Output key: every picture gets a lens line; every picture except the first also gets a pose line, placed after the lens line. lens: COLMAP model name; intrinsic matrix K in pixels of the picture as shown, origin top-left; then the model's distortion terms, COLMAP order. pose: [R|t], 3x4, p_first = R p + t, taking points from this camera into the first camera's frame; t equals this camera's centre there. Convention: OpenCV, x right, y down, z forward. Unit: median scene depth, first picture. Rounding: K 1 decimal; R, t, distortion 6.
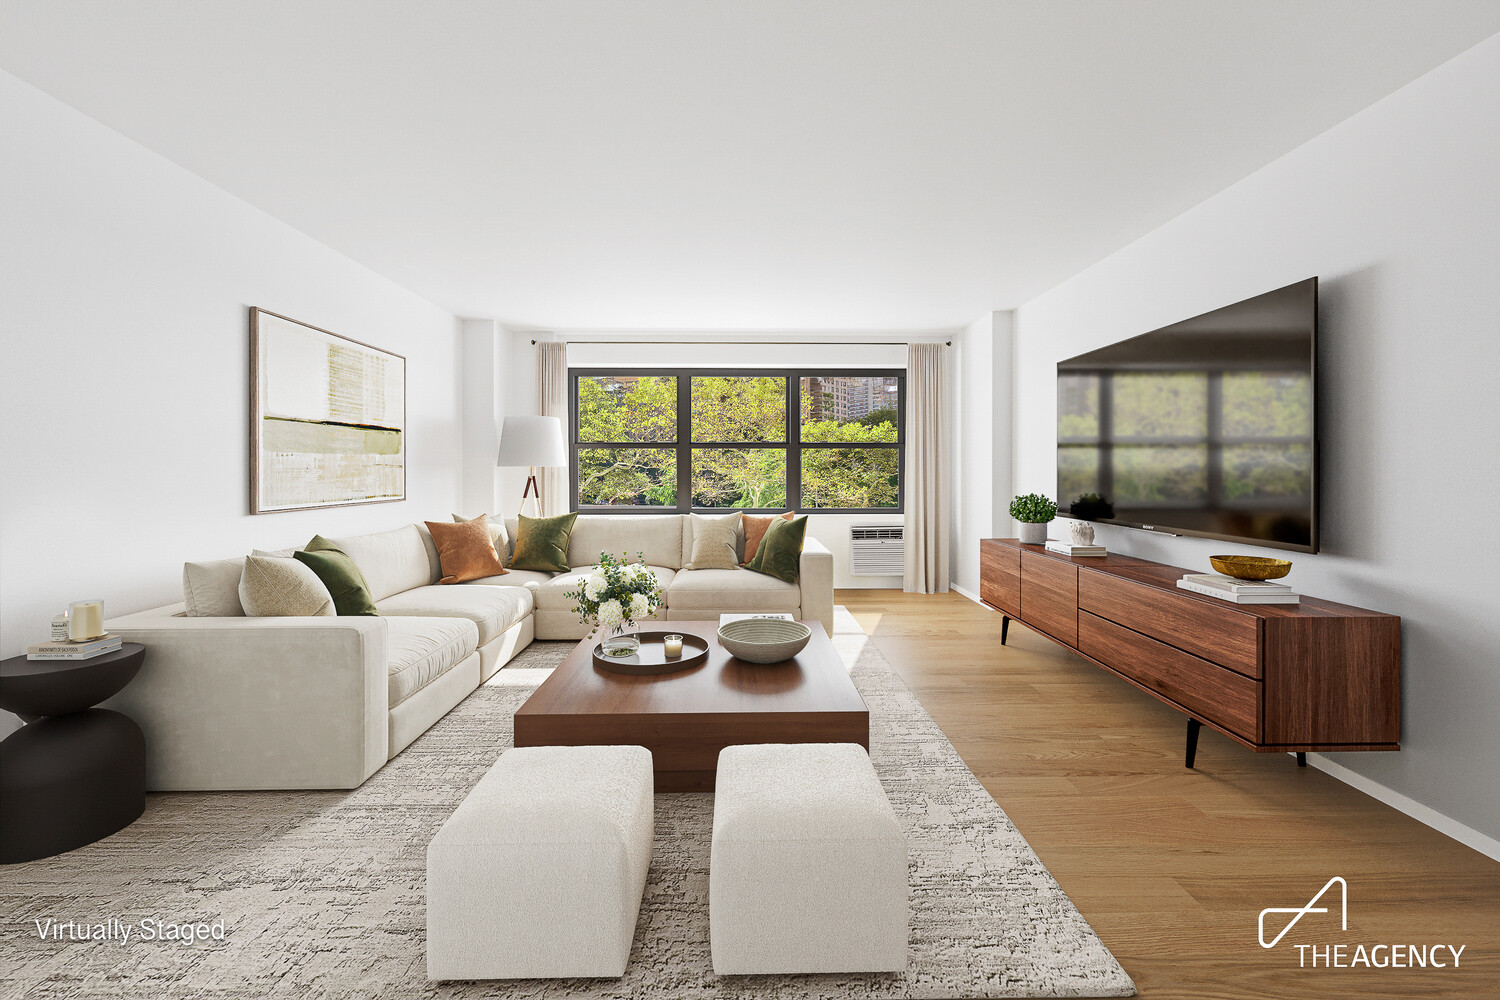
lens RADIAL K [[606.8, 0, 736.0], [0, 606.8, 456.6], [0, 0, 1]] dist [0.007293, -0.001471]
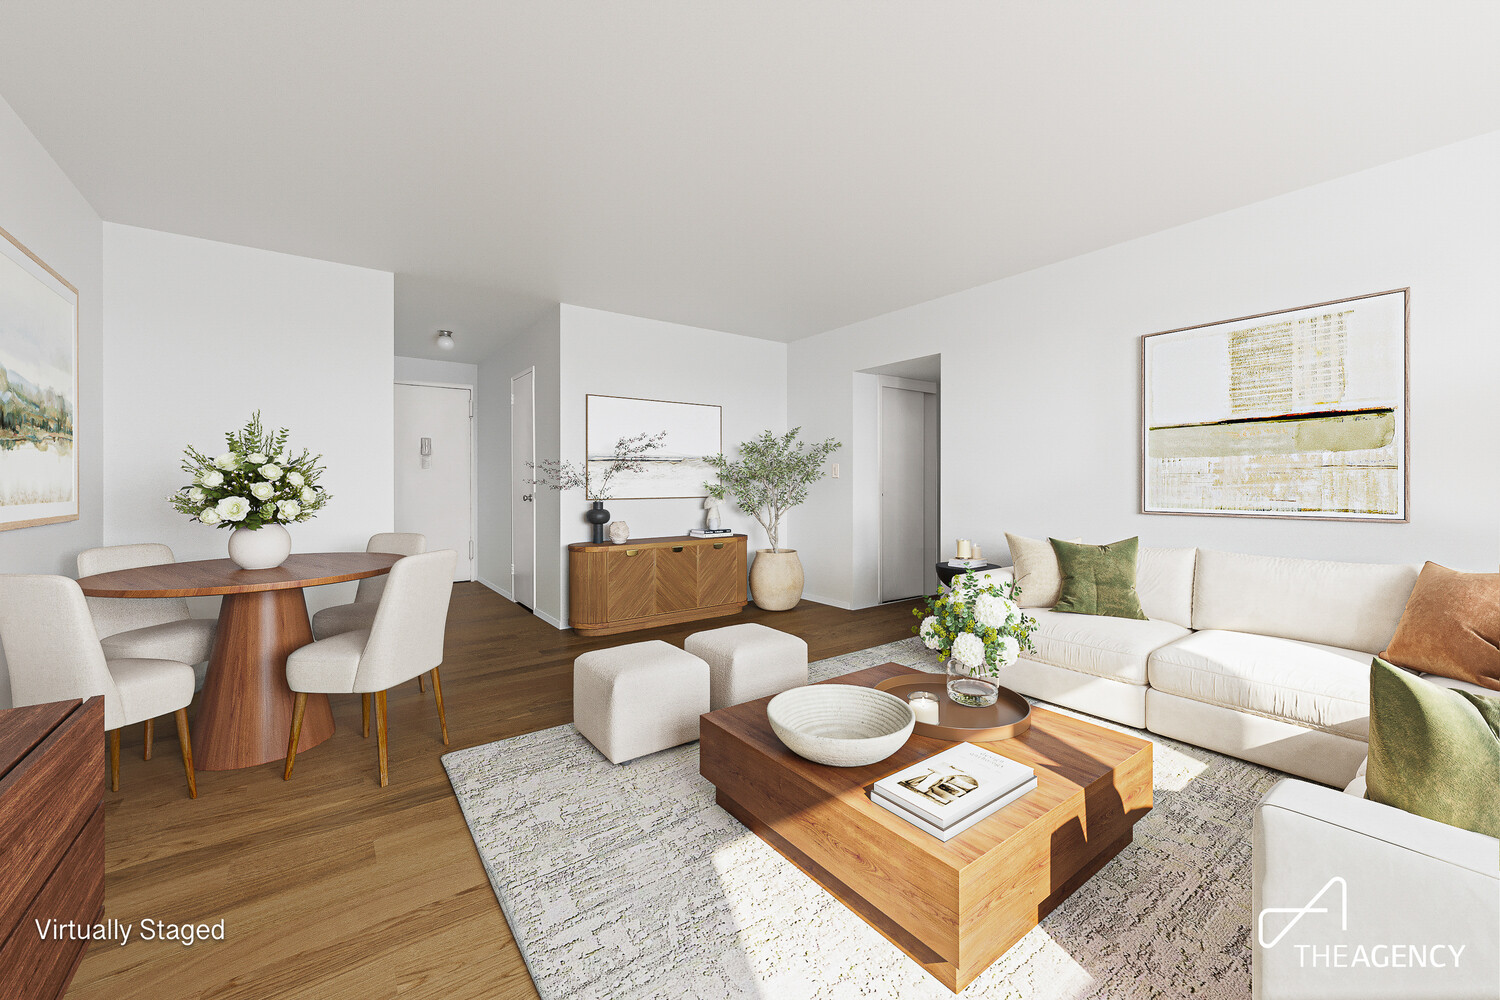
lens RADIAL K [[606.8, 0, 749.6], [0, 606.8, 500.4], [0, 0, 1]] dist [0.007293, -0.001471]
pose [[-0.817075, -0.000307, -0.576532, 0.425837], [-0.002576, 0.999992, 0.003118, 0.059581], [0.576526, 0.004033, -0.817069, 1.333737]]
